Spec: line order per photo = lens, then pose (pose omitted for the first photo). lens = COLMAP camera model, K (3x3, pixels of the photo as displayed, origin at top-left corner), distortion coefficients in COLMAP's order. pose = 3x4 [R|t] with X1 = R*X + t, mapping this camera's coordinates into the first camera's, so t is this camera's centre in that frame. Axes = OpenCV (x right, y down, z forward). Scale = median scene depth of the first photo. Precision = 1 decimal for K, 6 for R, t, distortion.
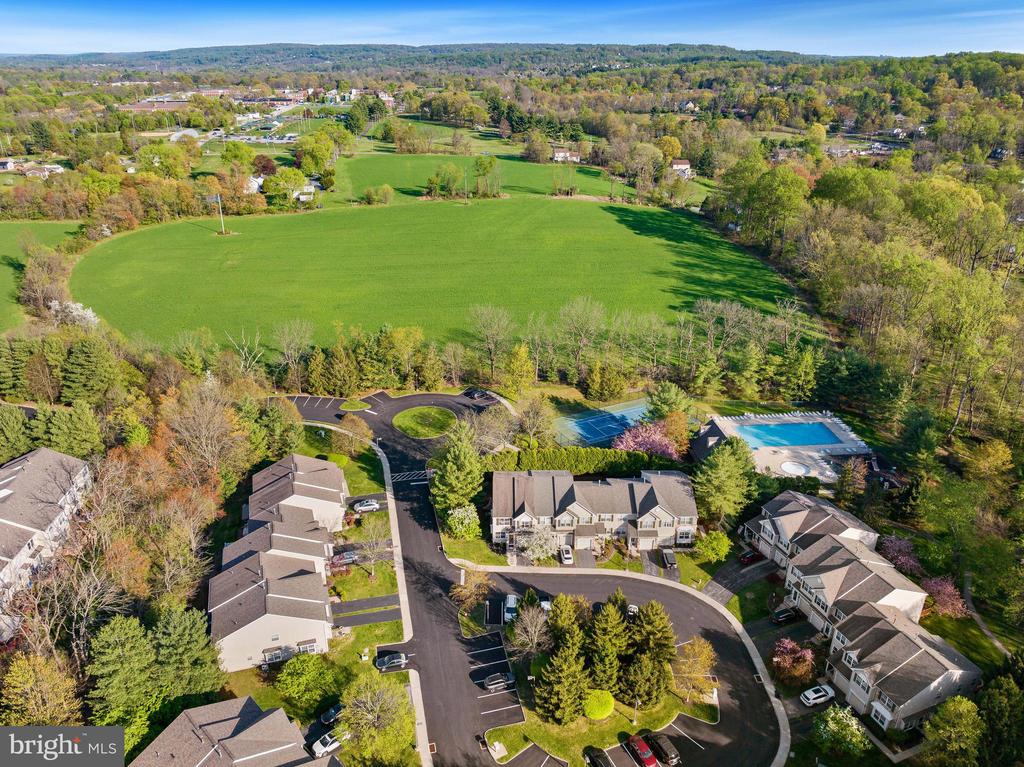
lens RADIAL K [[745.1, 0, 530.3], [0, 745.1, 382.7], [0, 0, 1]] dist [-0.038898, 0.001903]
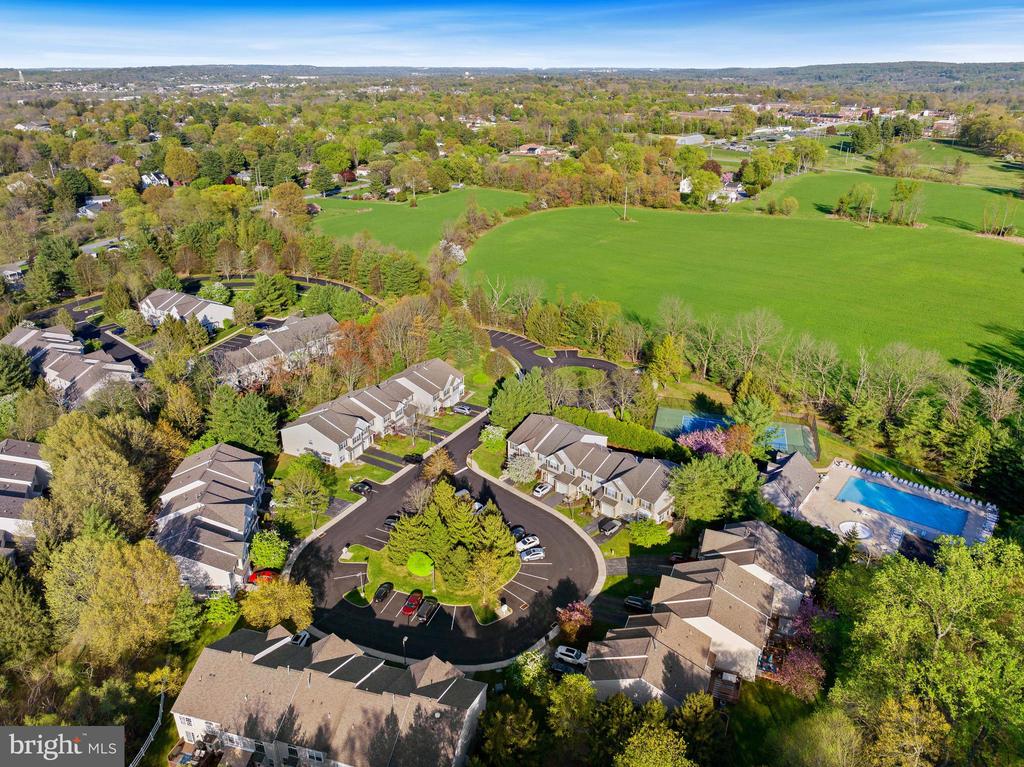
lens RADIAL K [[745.1, 0, 530.3], [0, 745.1, 382.7], [0, 0, 1]] dist [-0.038898, 0.001903]
pose [[0.722095, 0.264817, -0.639102, 0.738742], [-0.277511, 0.957127, 0.083044, -0.022997], [0.633693, 0.117393, 0.764626, 0.069663]]
